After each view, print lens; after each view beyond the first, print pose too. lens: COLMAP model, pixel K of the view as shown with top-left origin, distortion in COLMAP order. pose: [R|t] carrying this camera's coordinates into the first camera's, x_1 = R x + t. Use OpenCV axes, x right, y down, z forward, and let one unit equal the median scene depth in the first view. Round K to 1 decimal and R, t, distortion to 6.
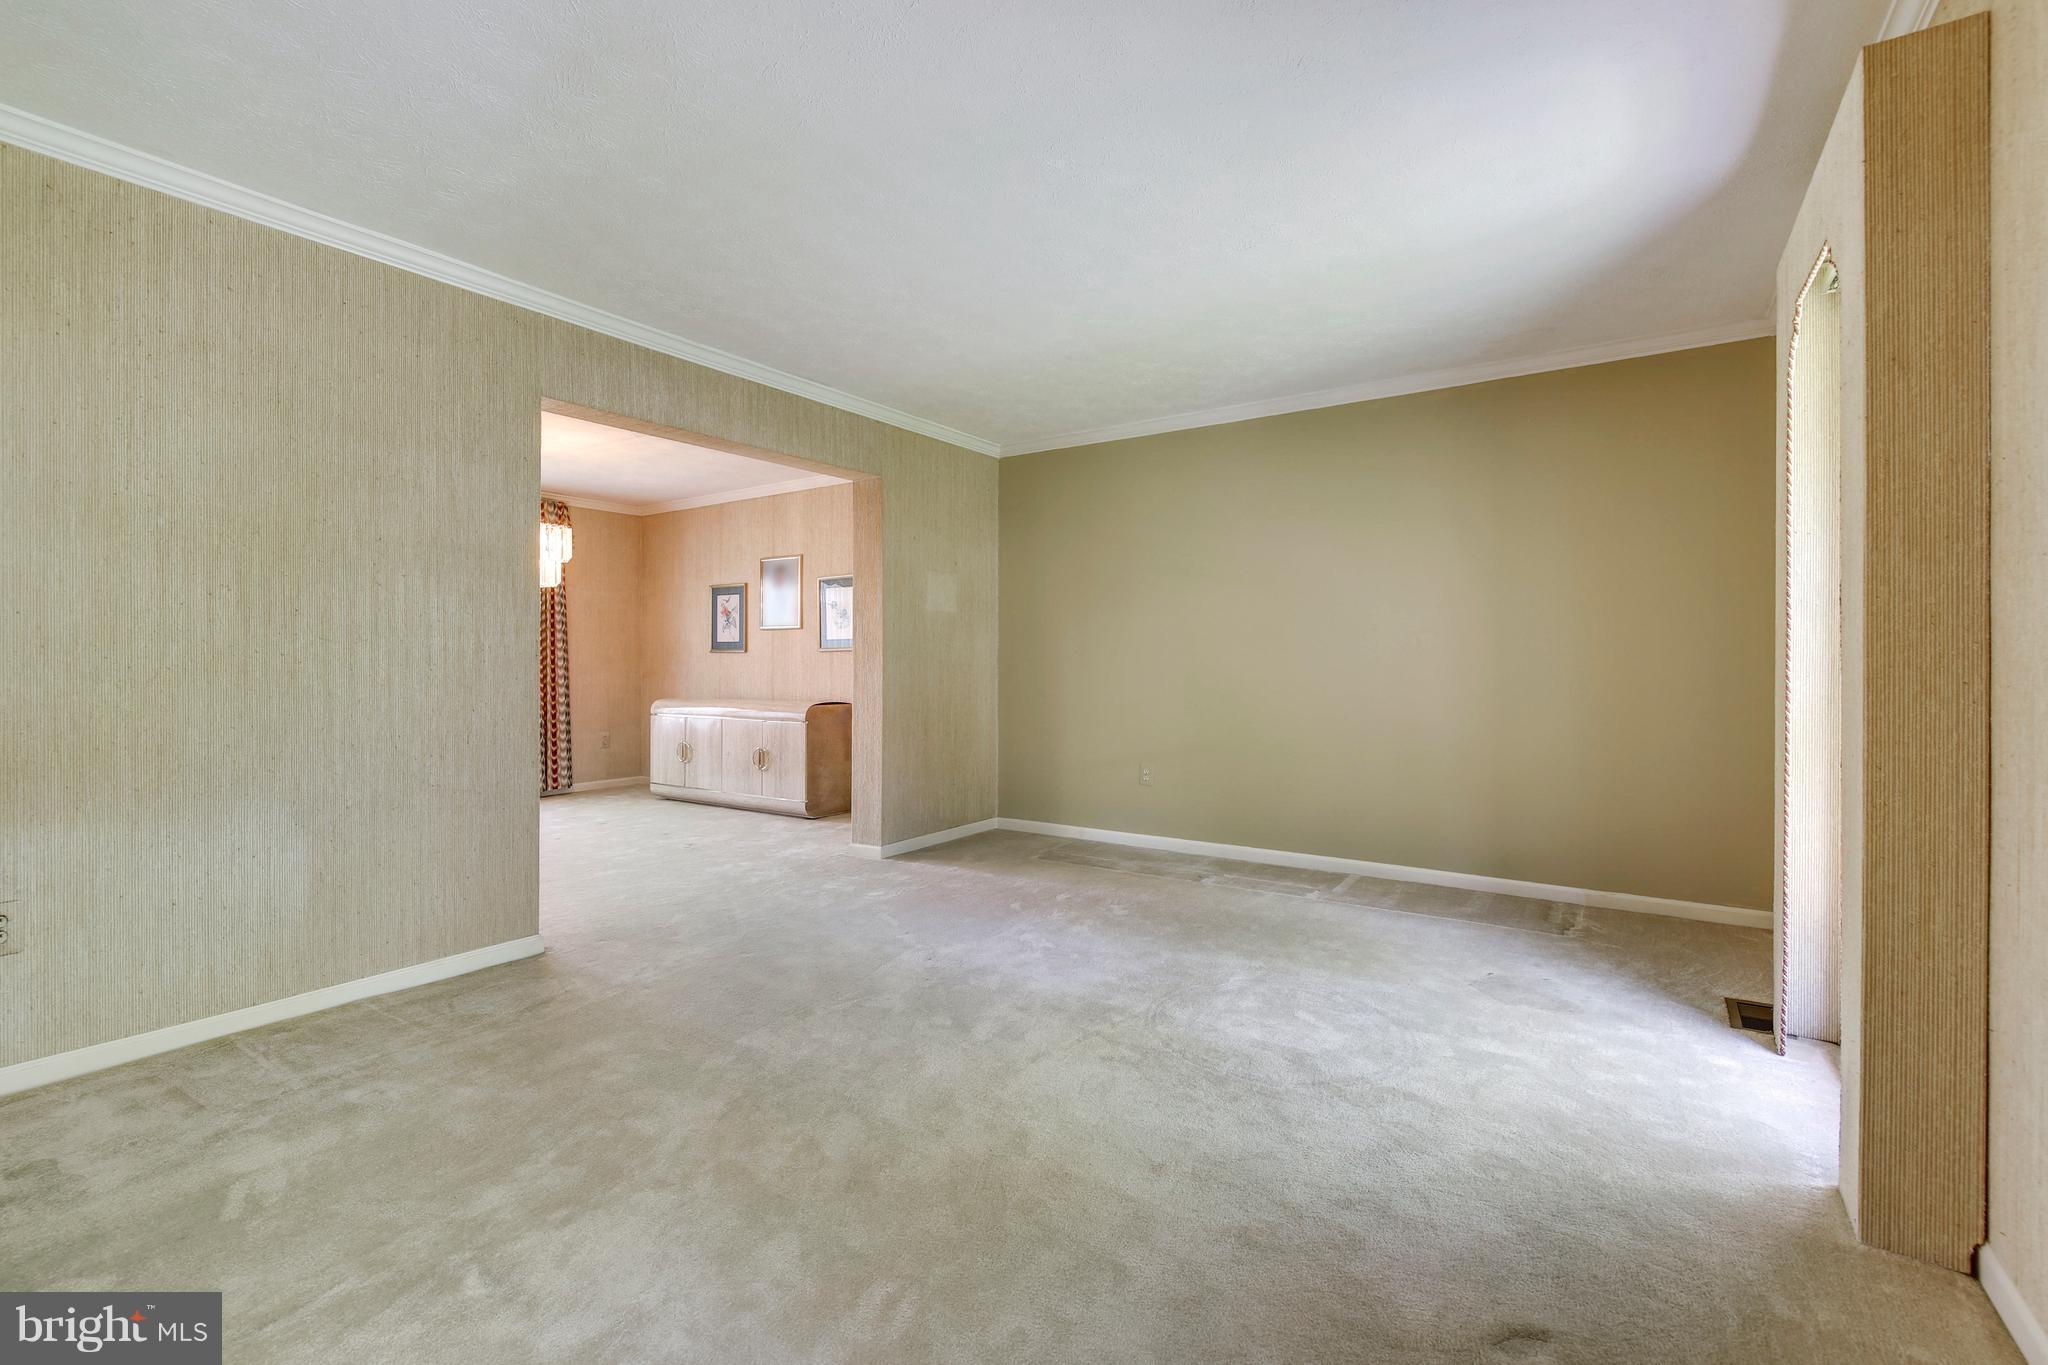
lens RADIAL K [[879.2, 0, 1026.5], [0, 879.2, 666.1], [0, 0, 1]] dist [-0.001259, -0.002453]
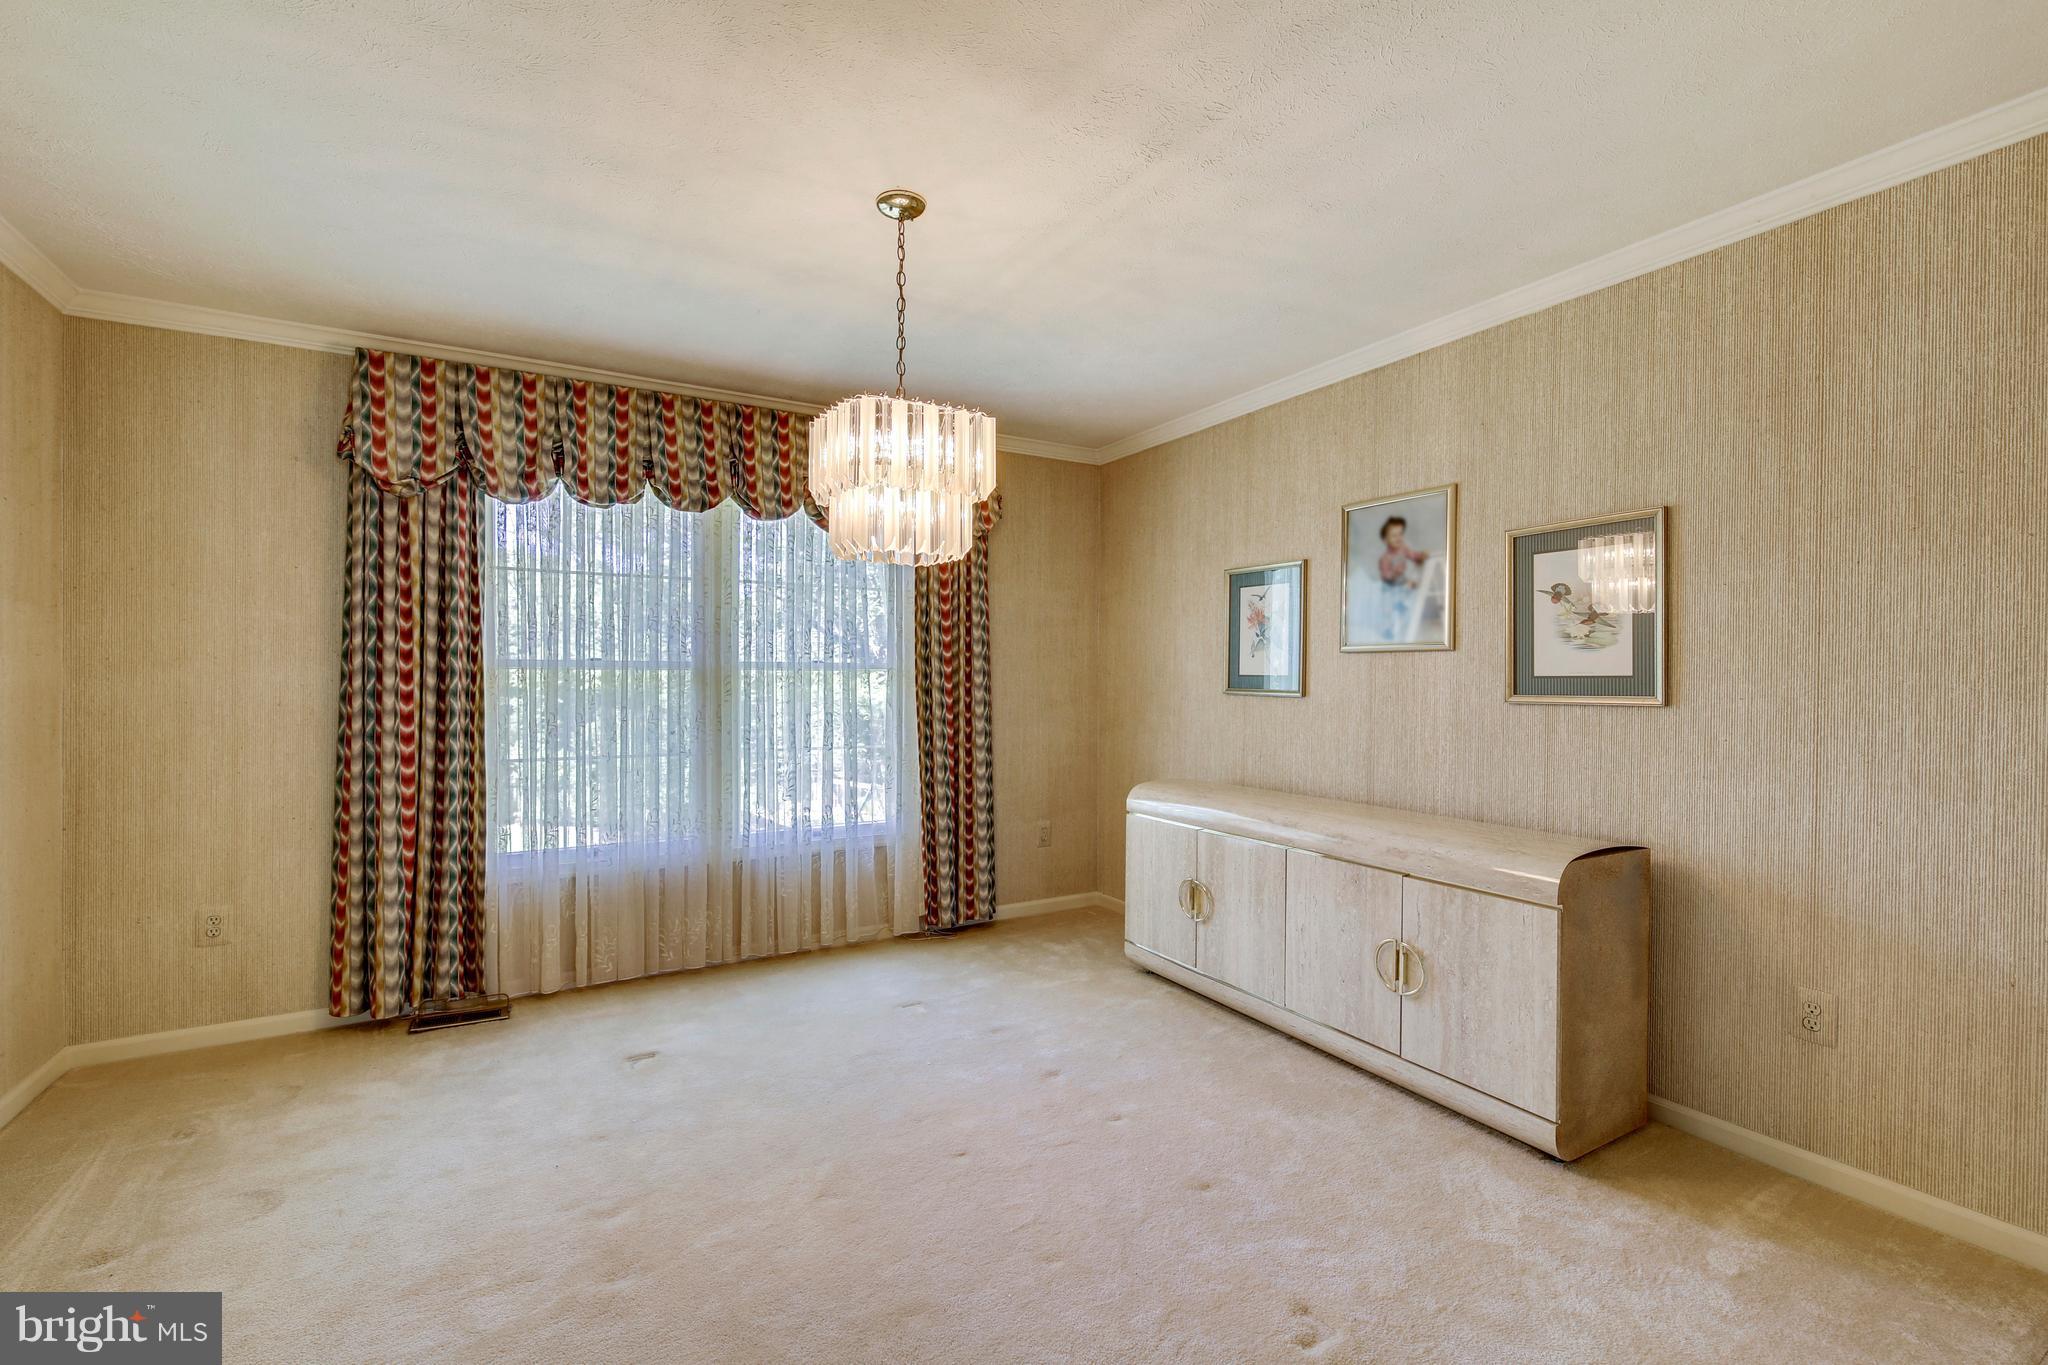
lens RADIAL K [[879.2, 0, 1025.9], [0, 879.2, 680.9], [0, 0, 1]] dist [-0.001259, -0.002453]
pose [[0.902048, 0.006264, -0.431590, -0.247061], [-0.006142, 0.999980, 0.001678, -0.024819], [0.431591, 0.001137, 0.902069, 0.480301]]
